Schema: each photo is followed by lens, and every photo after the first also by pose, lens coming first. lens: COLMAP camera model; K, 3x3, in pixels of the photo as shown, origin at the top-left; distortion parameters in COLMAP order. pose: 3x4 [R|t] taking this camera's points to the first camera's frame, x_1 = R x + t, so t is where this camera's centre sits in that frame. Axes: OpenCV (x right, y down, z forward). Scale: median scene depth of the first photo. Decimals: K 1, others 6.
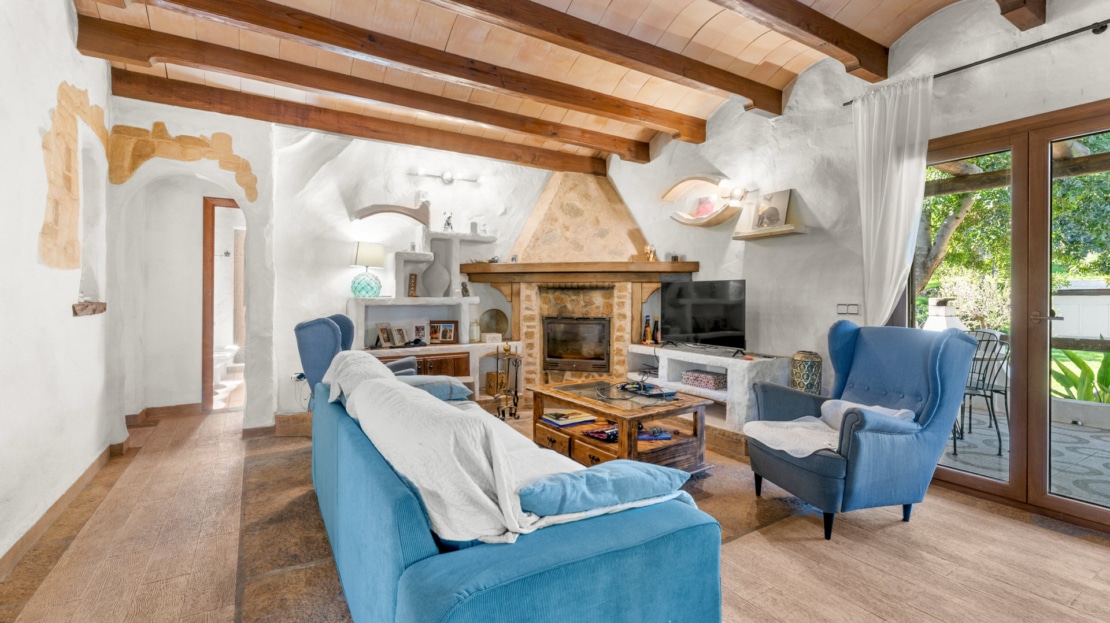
lens RADIAL K [[489.1, 0, 551.6], [0, 489.1, 301.9], [0, 0, 1]] dist [-0.000085, -0.000425]
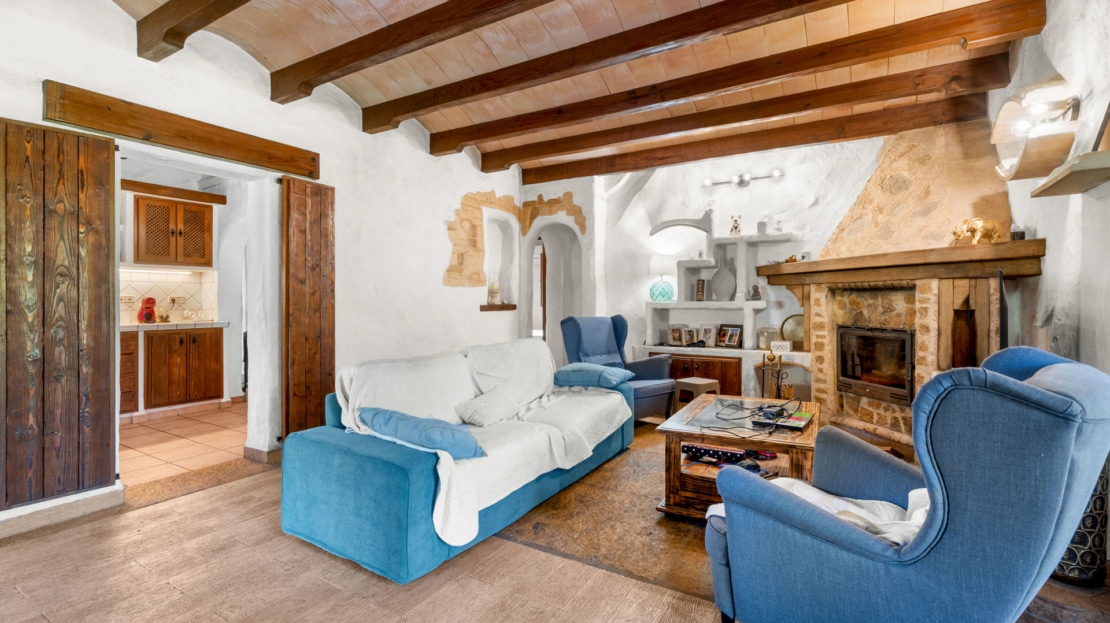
lens RADIAL K [[489.1, 0, 555.9], [0, 489.1, 303.1], [0, 0, 1]] dist [-0.000085, -0.000425]
pose [[0.461435, 0.002766, -0.887169, 0.504614], [-0.009106, 0.999957, -0.001619, -0.000731], [0.887127, 0.008826, 0.461441, 0.217994]]
